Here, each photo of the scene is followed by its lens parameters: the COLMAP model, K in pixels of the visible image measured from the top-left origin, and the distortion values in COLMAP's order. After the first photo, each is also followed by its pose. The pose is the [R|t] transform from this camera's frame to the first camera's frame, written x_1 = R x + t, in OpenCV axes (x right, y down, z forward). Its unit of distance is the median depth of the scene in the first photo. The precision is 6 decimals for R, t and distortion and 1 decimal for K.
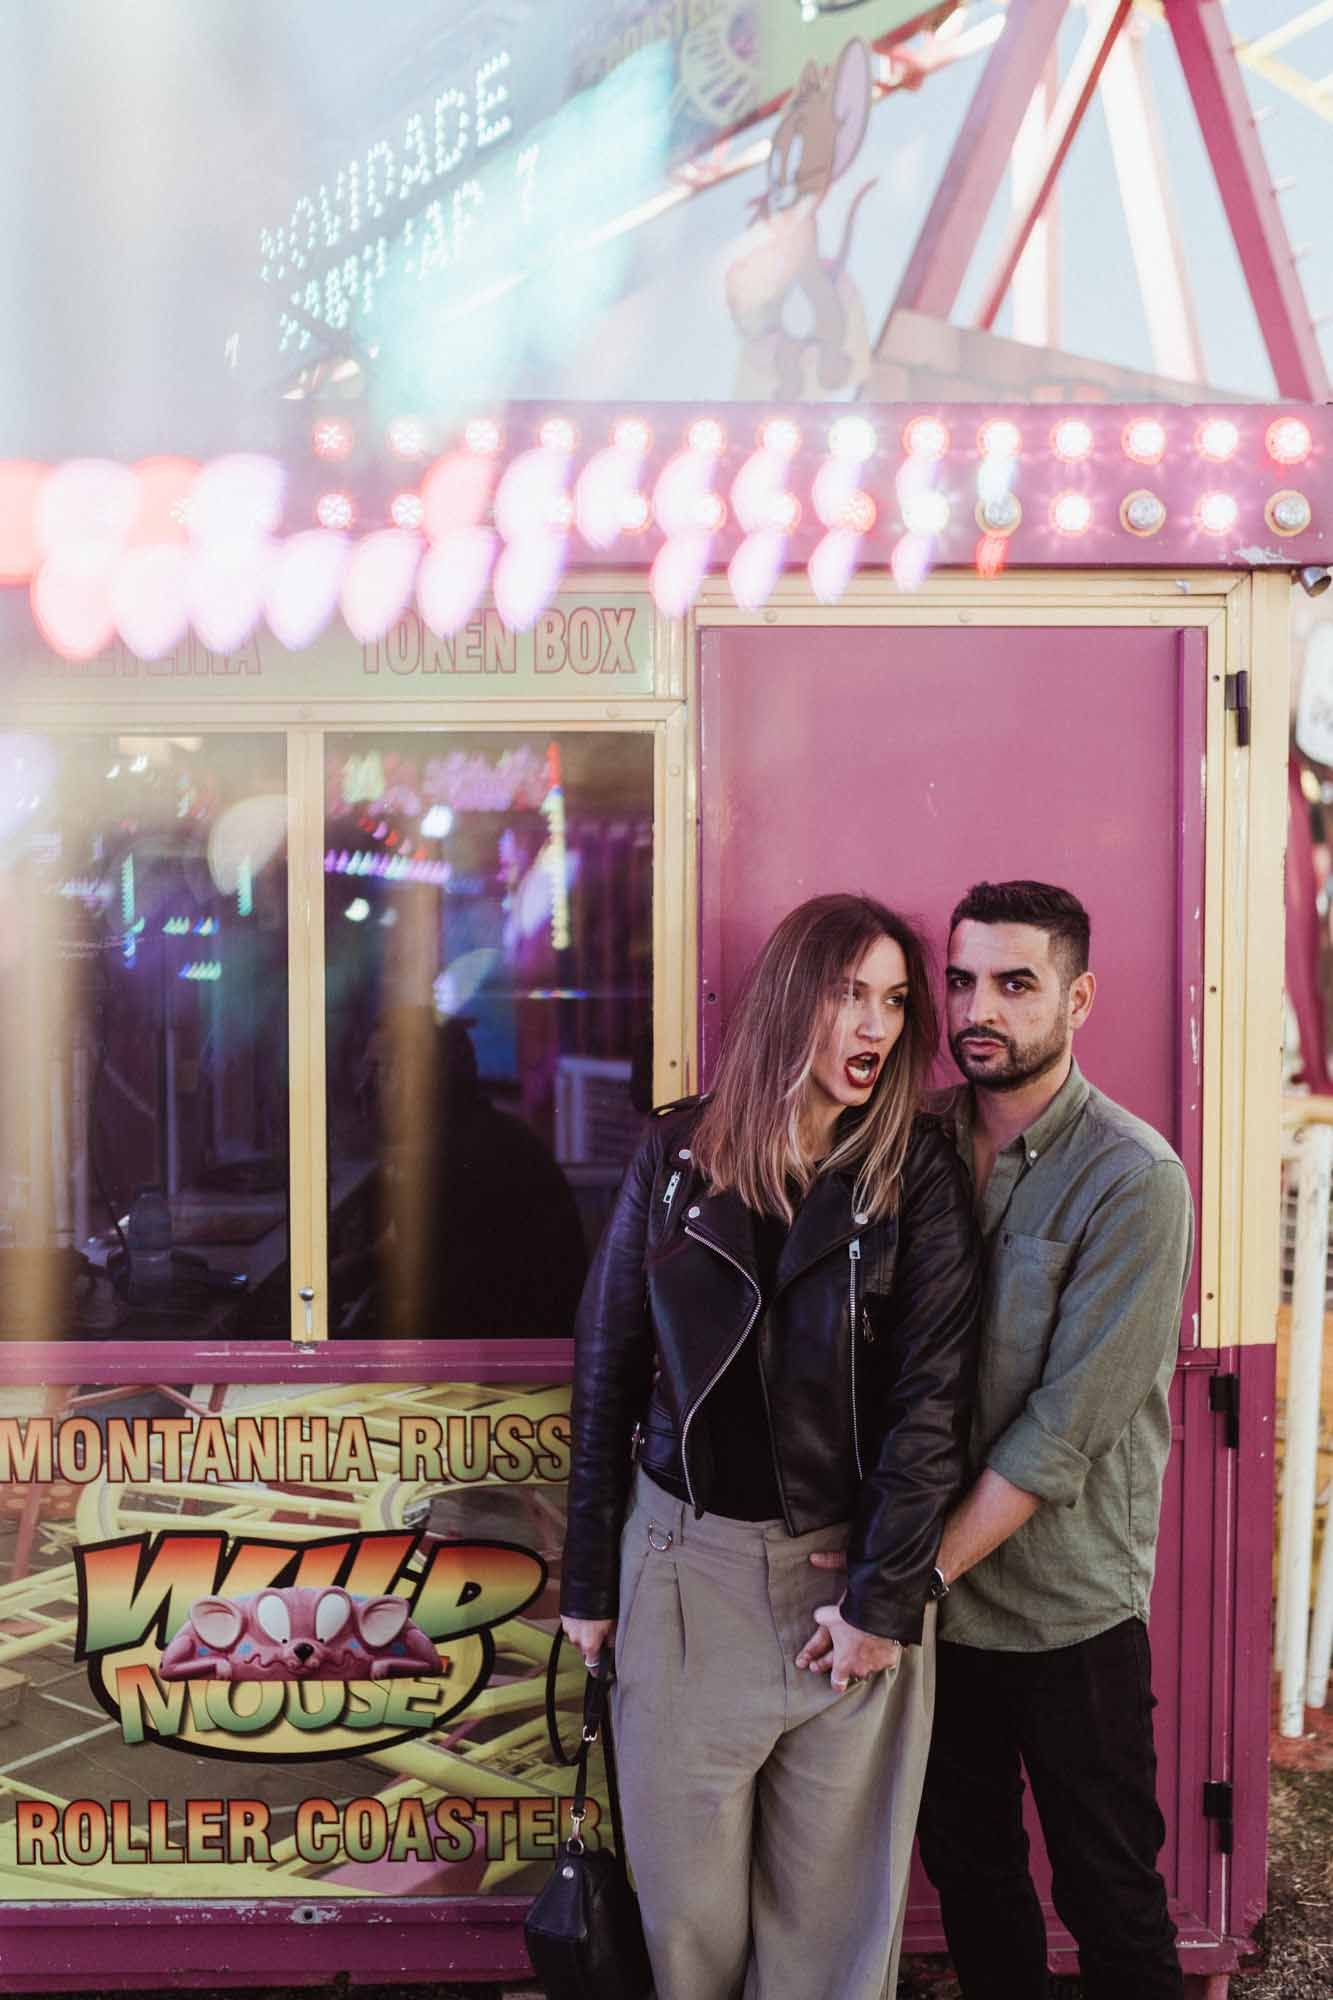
lens RADIAL K [[1969.7, 0, 678.4], [0, 1969.7, 1007.3], [0, 0, 1]] dist [-0.005978, 0.000000]
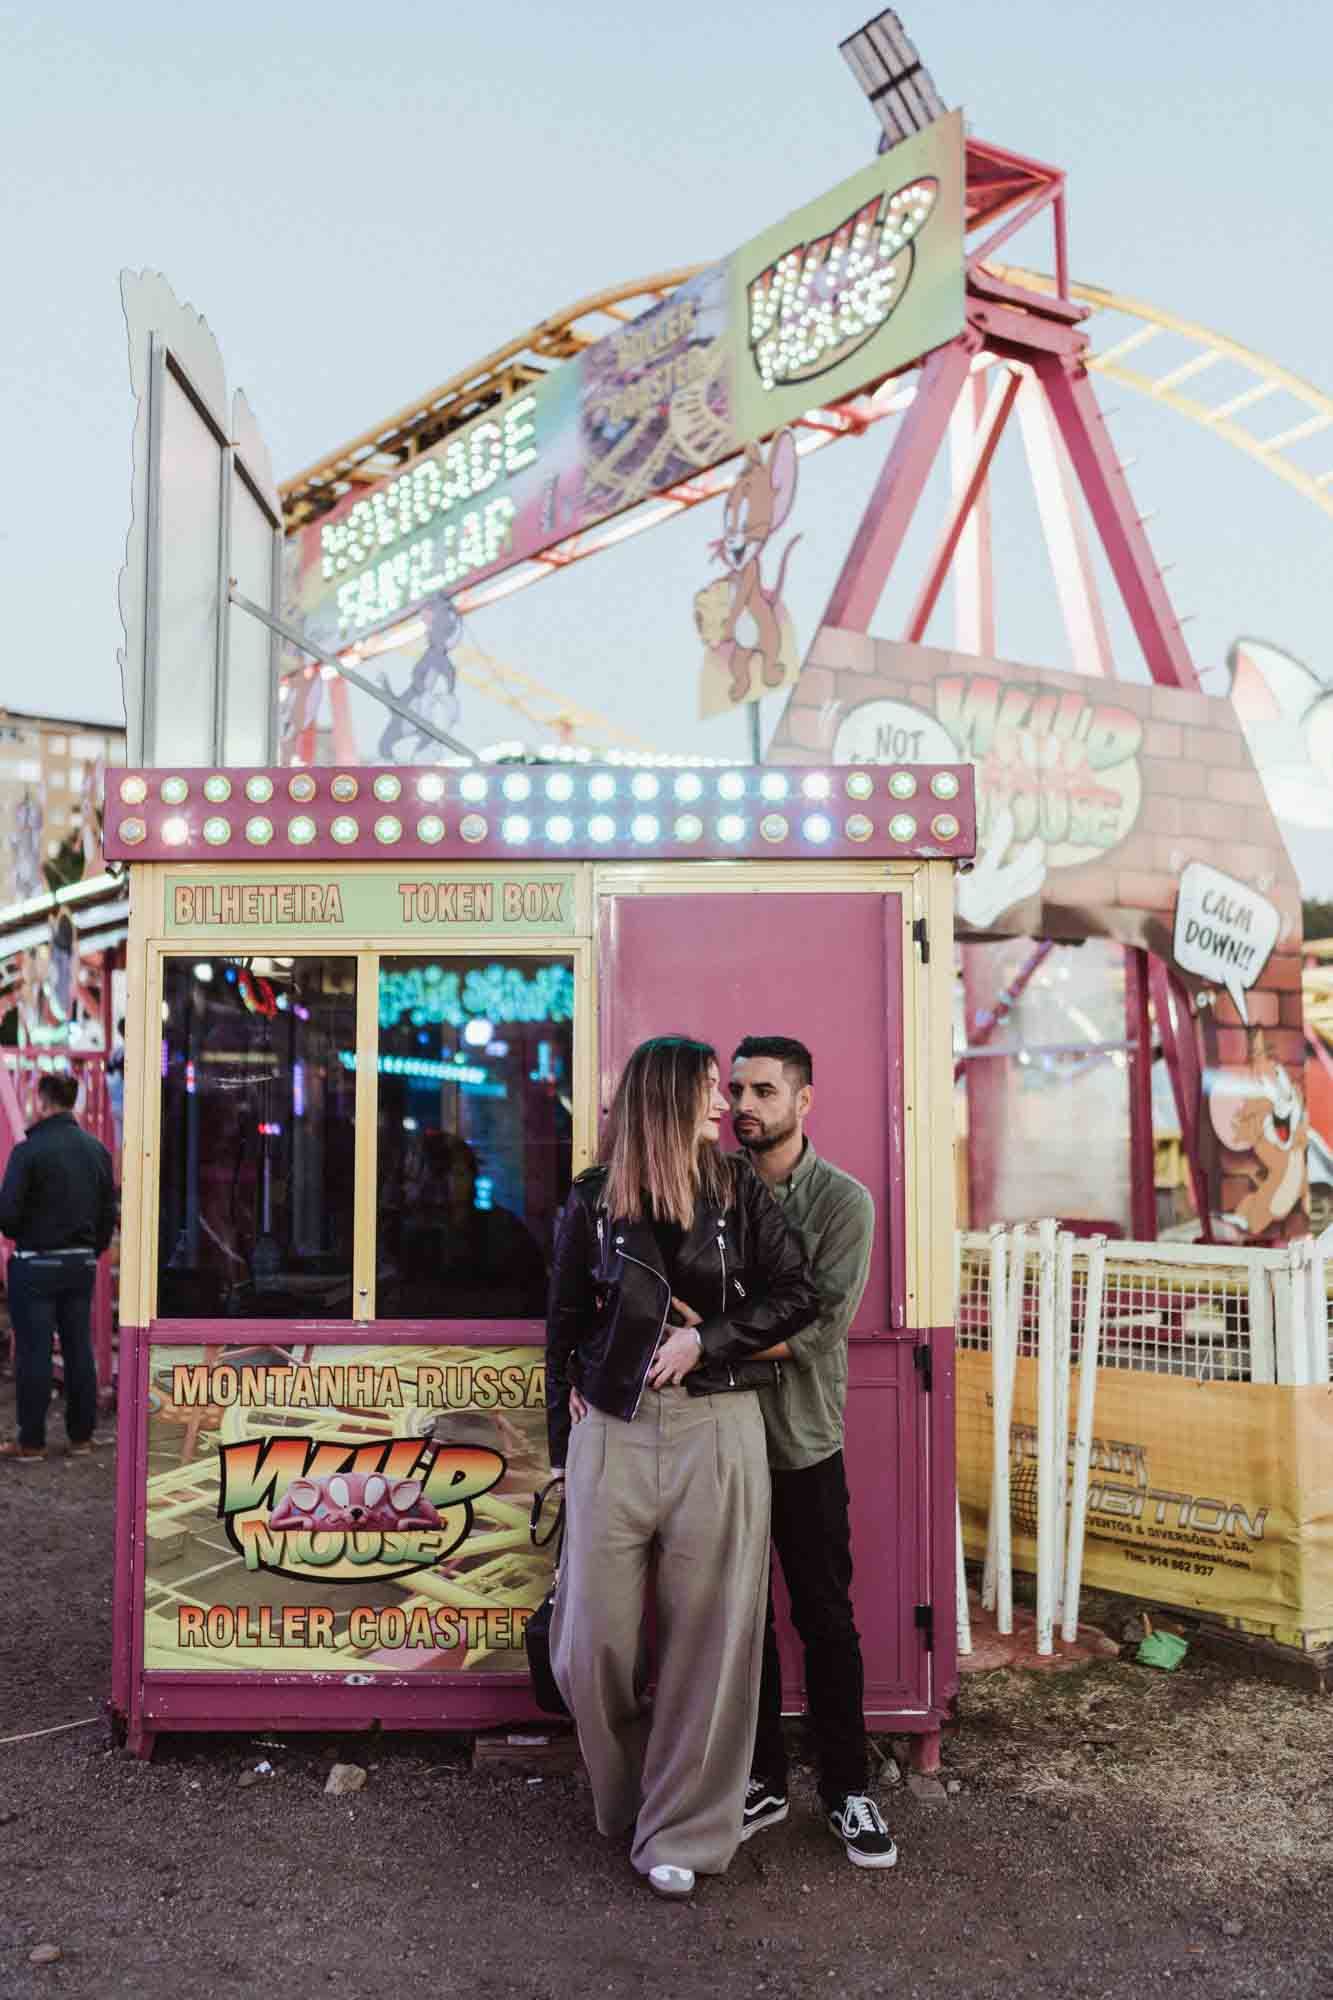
lens RADIAL K [[1969.7, 0, 663.9], [0, 1969.7, 991.1], [0, 0, 1]] dist [-0.005978, 0.000000]
pose [[0.999641, -0.001517, -0.026766, 0.108766], [-0.001656, 0.992994, -0.118151, 0.089489], [0.026757, 0.118153, 0.992635, -0.665531]]
